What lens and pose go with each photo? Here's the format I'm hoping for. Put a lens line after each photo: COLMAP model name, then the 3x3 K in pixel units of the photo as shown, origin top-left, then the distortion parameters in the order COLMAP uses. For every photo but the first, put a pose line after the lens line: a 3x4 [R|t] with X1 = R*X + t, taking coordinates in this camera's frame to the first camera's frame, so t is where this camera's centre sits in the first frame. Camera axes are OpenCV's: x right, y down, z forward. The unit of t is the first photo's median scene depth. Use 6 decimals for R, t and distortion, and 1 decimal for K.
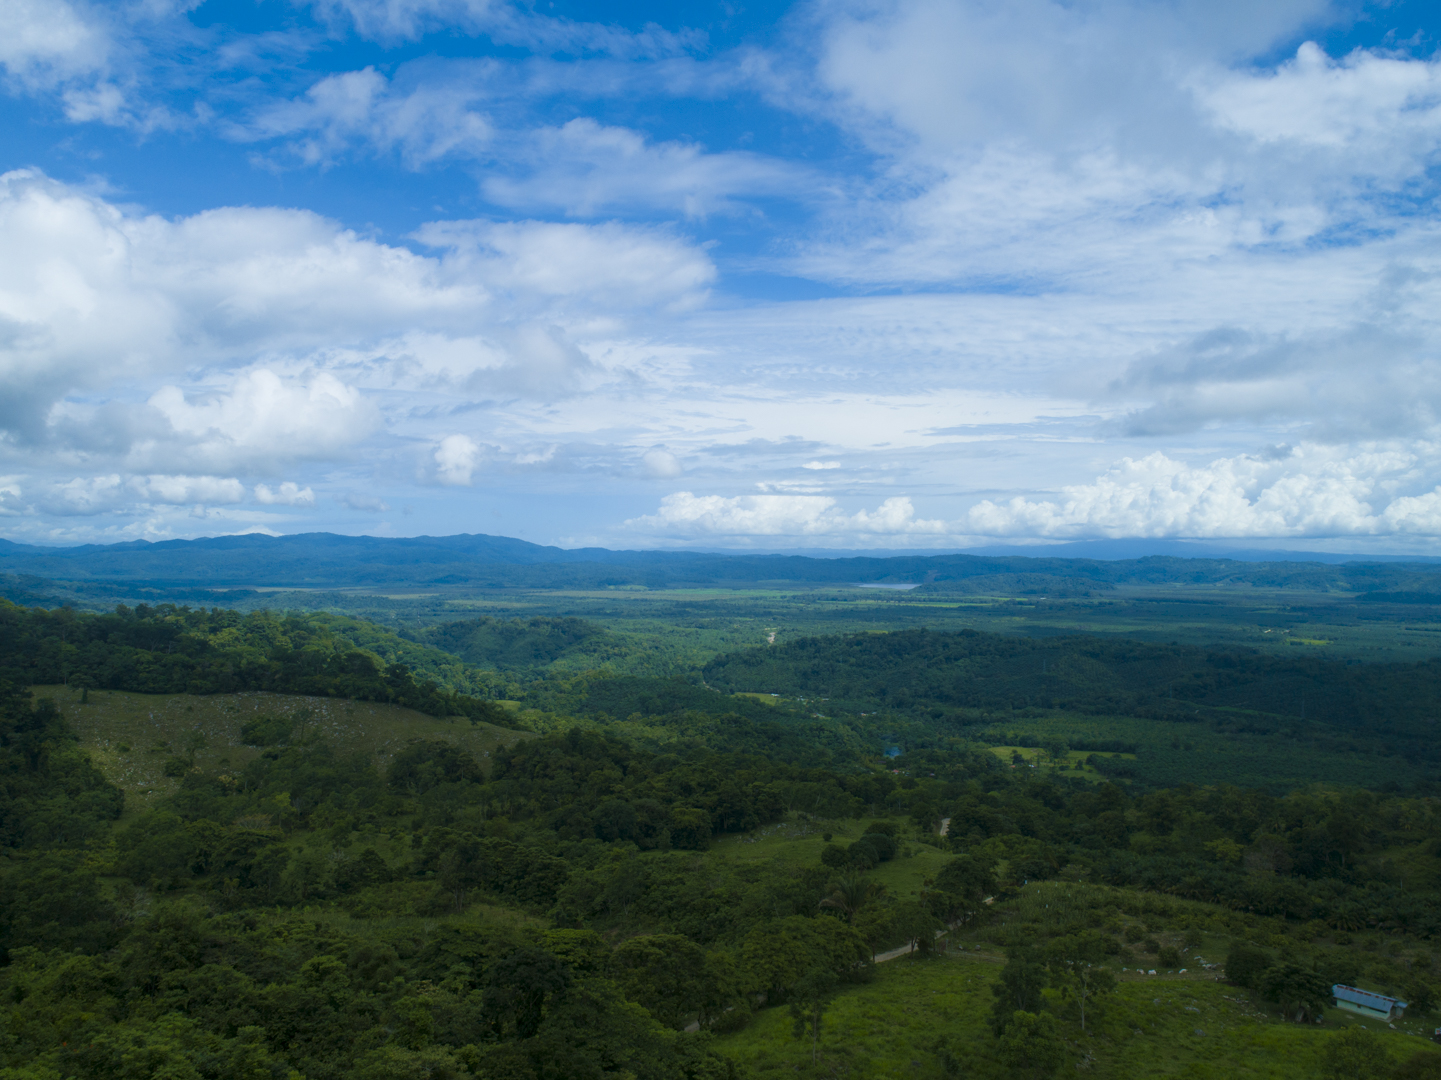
lens RADIAL K [[1093.3, 0, 721.8], [0, 1093.3, 542.0], [0, 0, 1]] dist [-0.021846, 0.012526]
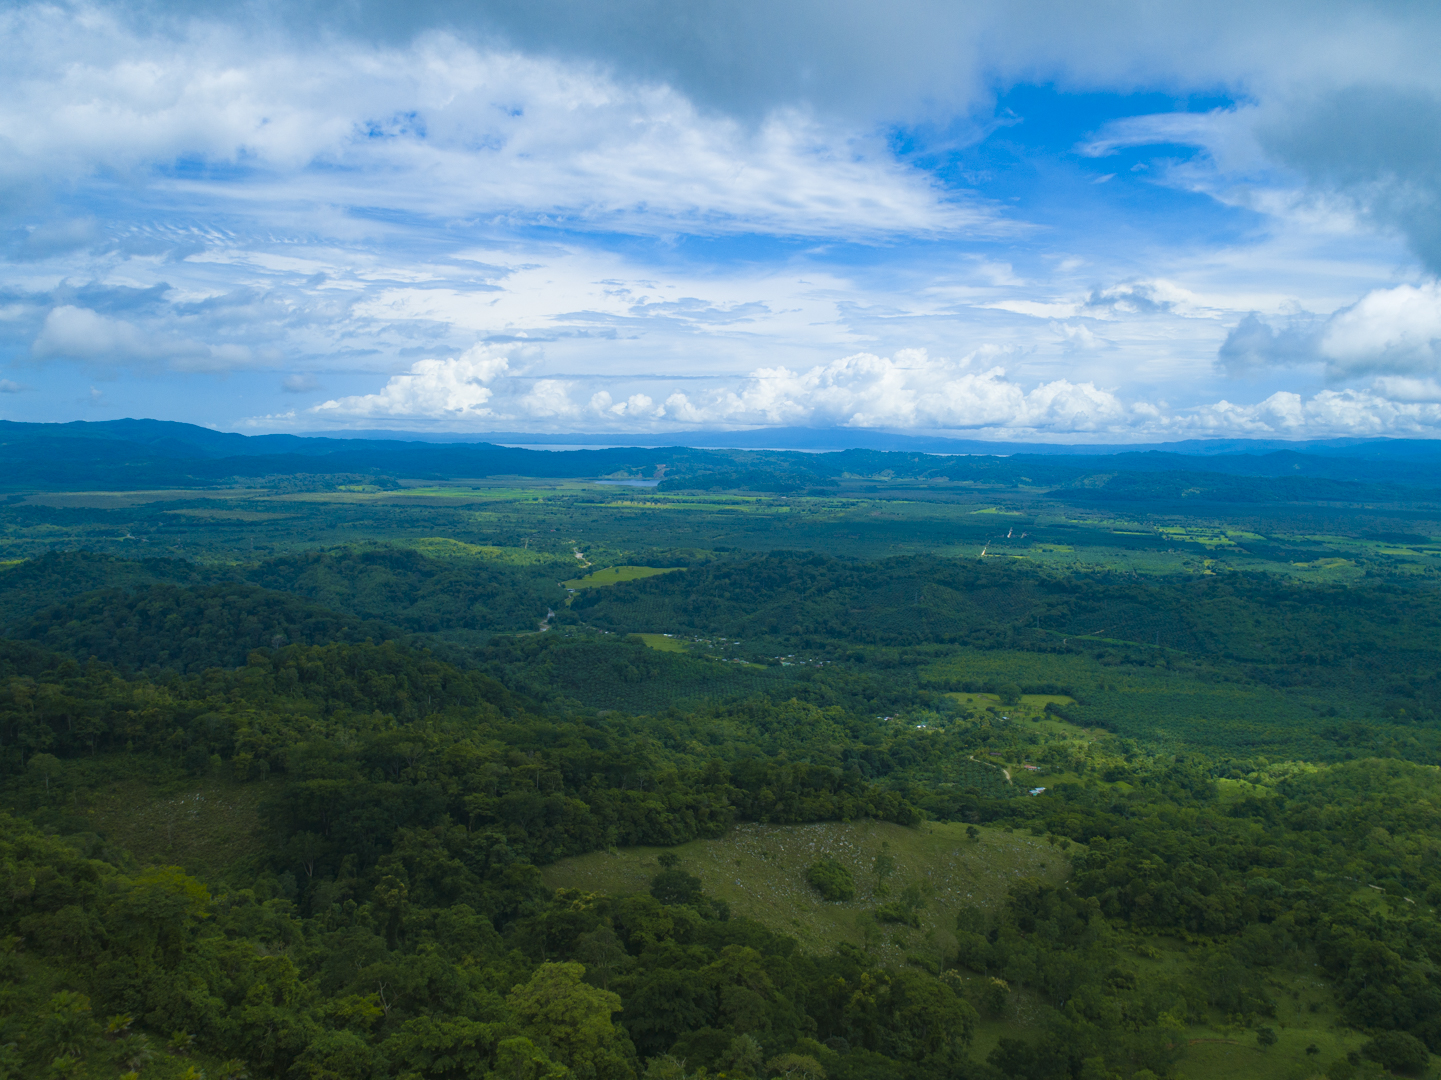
lens RADIAL K [[1093.3, 0, 721.8], [0, 1093.3, 542.0], [0, 0, 1]] dist [-0.021846, 0.012526]
pose [[0.957329, -0.021628, 0.288189, -0.706257], [-0.010166, 0.994058, 0.108372, -0.201972], [-0.288821, -0.106678, 0.951421, 0.137748]]
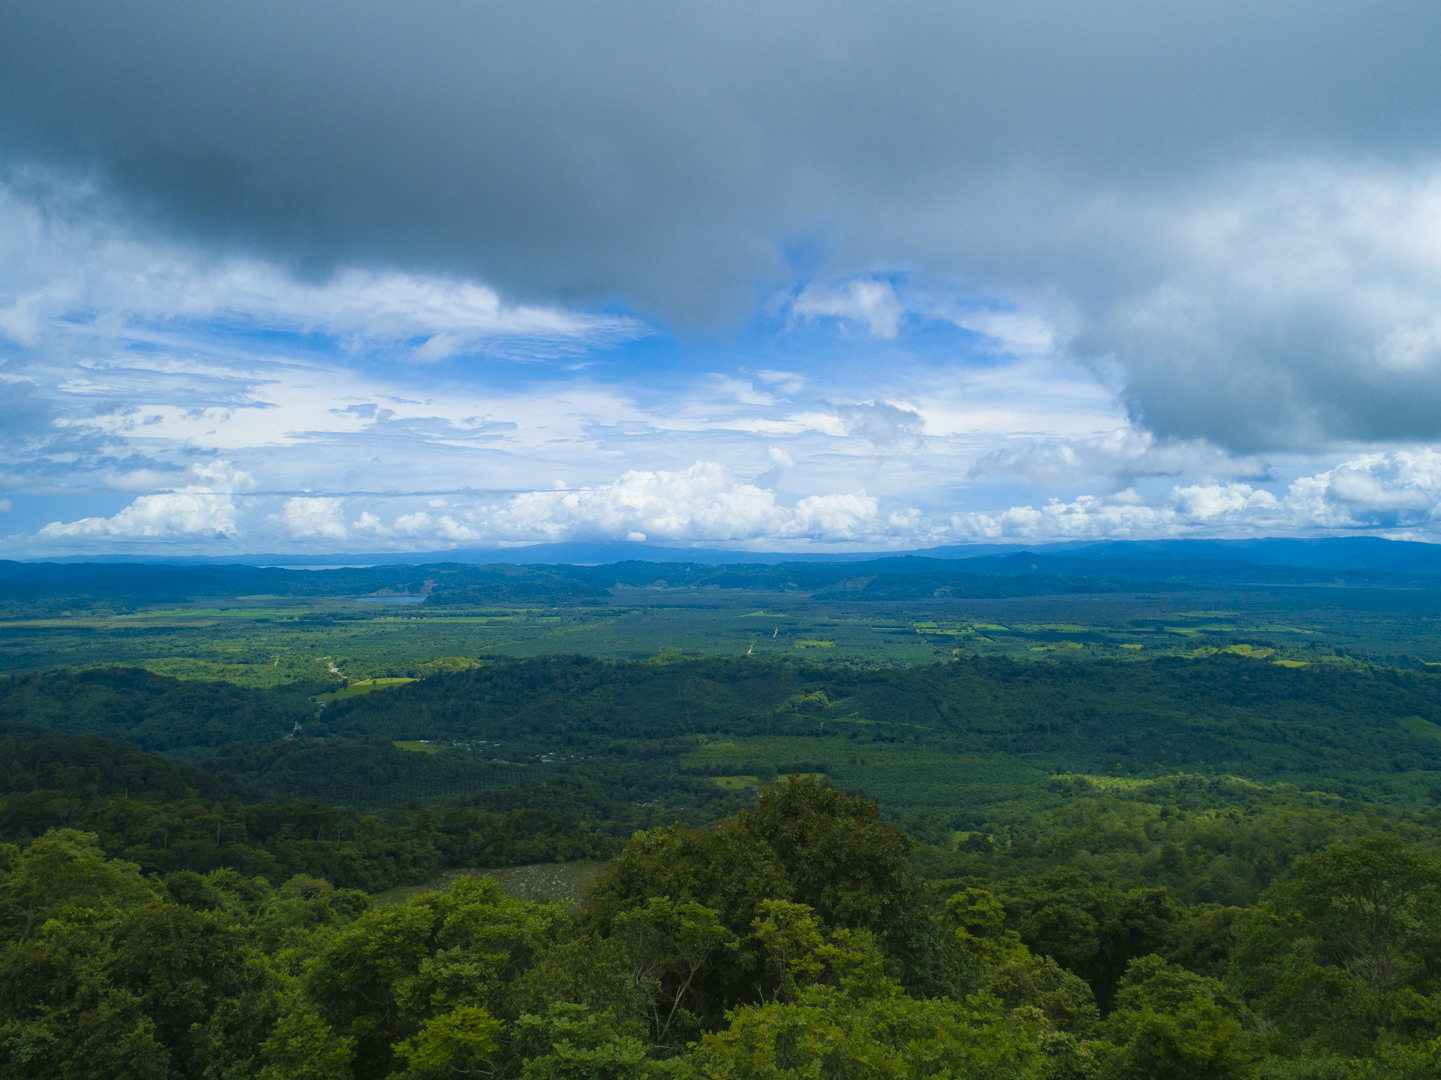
lens RADIAL K [[1092.3, 0, 721.4], [0, 1092.3, 542.3], [0, 0, 1]] dist [-0.019343, 0.009891]
pose [[0.879200, -0.009771, 0.476352, -0.653406], [0.009732, 0.999949, 0.002549, -0.131334], [-0.476353, 0.002395, 0.879251, 0.103745]]
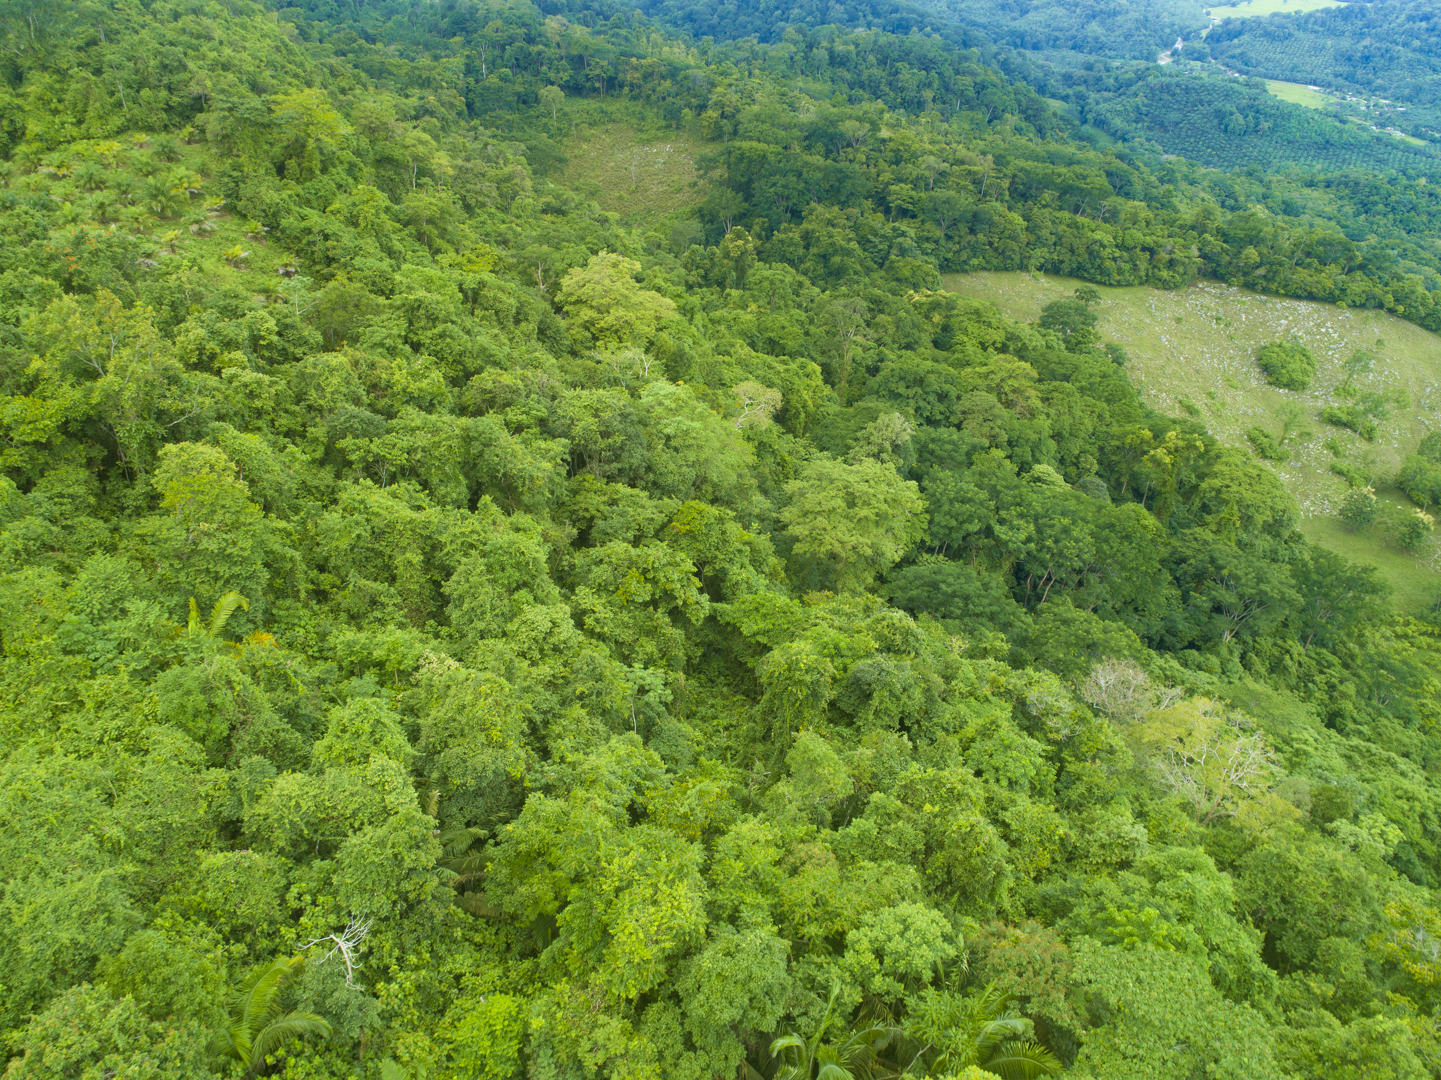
lens RADIAL K [[1093.3, 0, 721.8], [0, 1093.3, 542.0], [0, 0, 1]] dist [-0.021846, 0.012526]
pose [[0.964529, 0.163371, -0.207347, -0.575703], [-0.015082, 0.818301, 0.574592, -0.160389], [0.263544, -0.551084, 0.791739, 0.160282]]
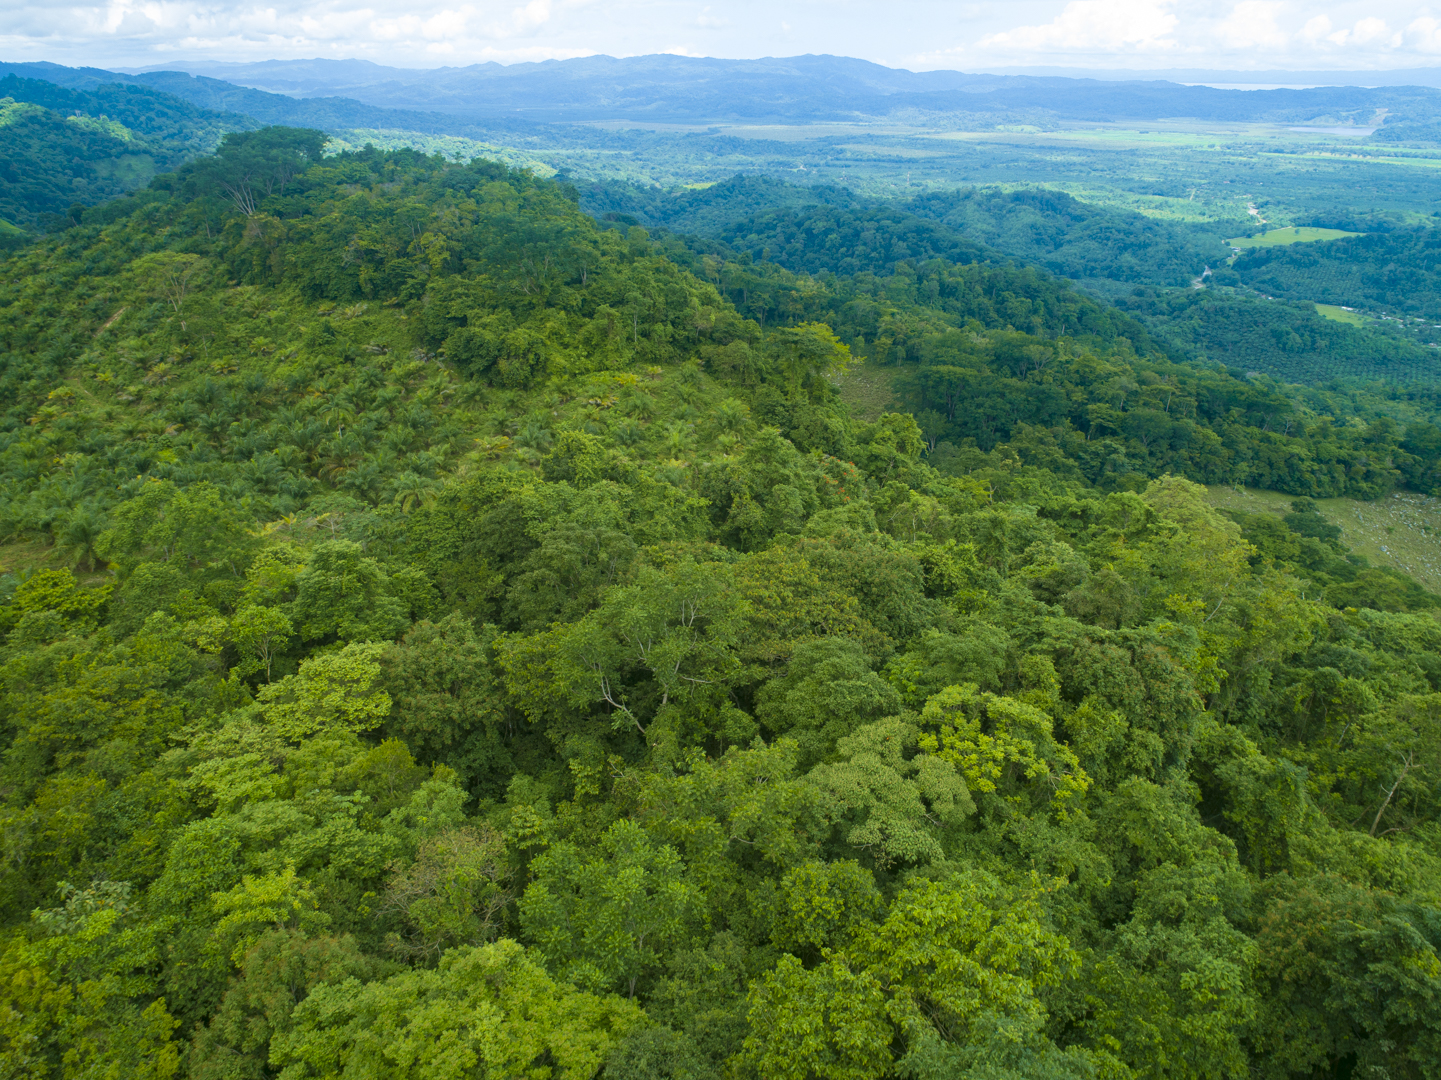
lens RADIAL K [[1092.3, 0, 721.4], [0, 1092.3, 542.3], [0, 0, 1]] dist [-0.019343, 0.009891]
pose [[0.961837, 0.110638, -0.250258, -0.706819], [0.001259, 0.912807, 0.408388, -0.157335], [0.273620, -0.393118, 0.877833, 0.136990]]
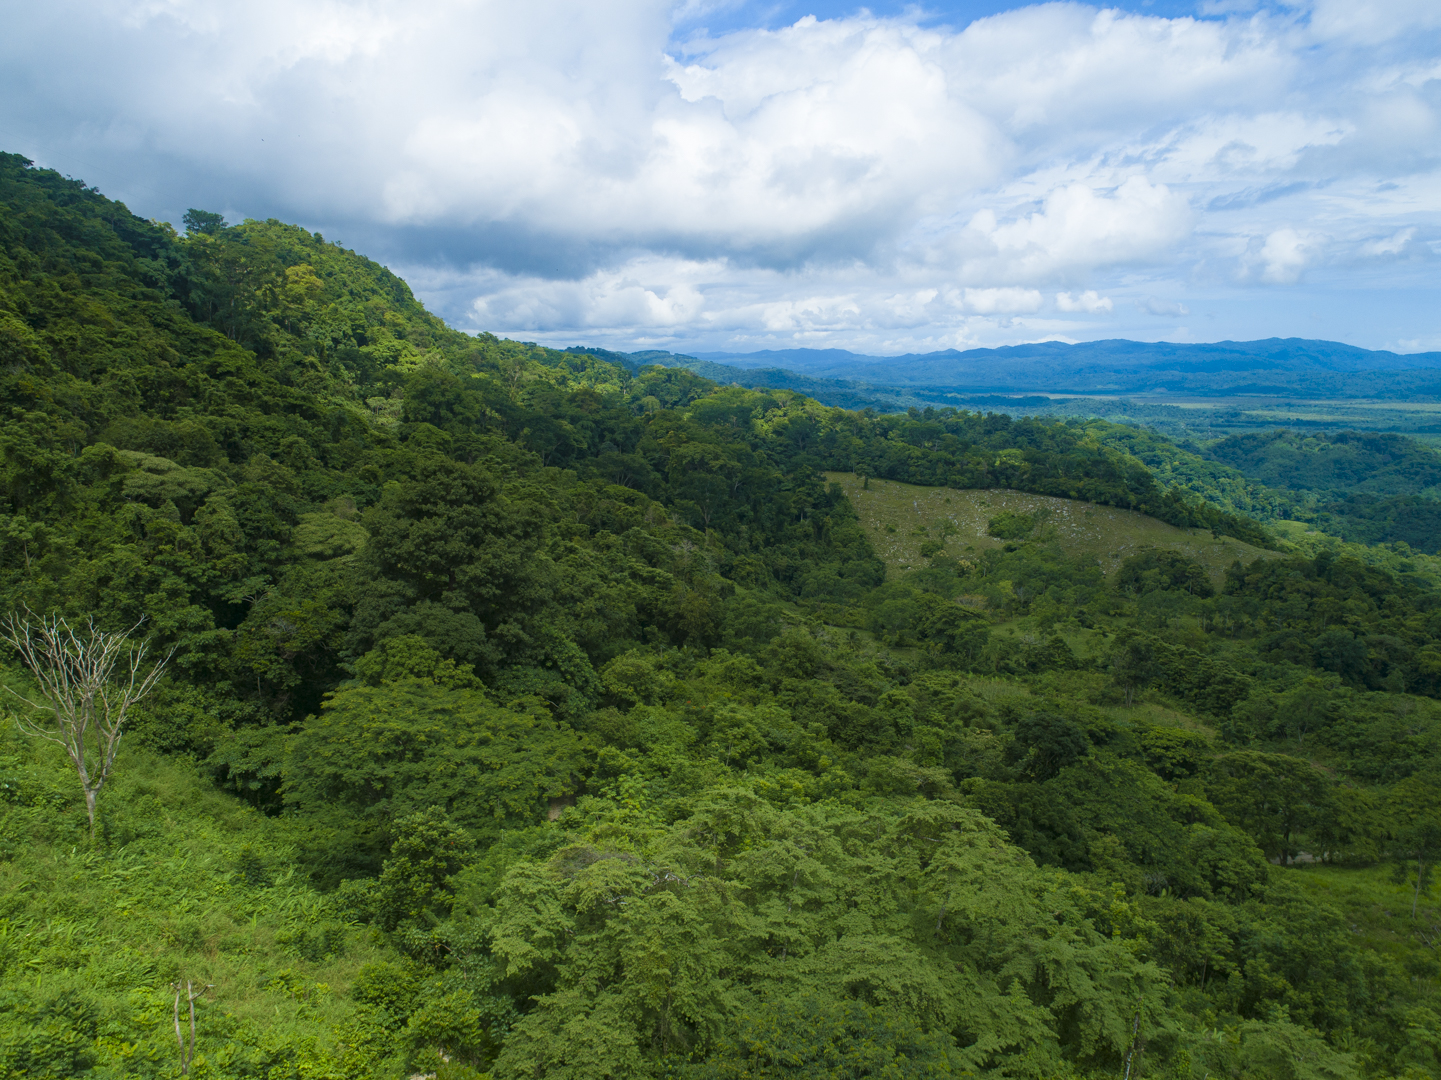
lens RADIAL K [[1092.3, 0, 721.4], [0, 1092.3, 542.3], [0, 0, 1]] dist [-0.019343, 0.009891]
pose [[0.766891, 0.097541, -0.634322, 0.046550], [0.014785, 0.985435, 0.169407, 0.001233], [0.641607, -0.139295, 0.754279, -0.005423]]
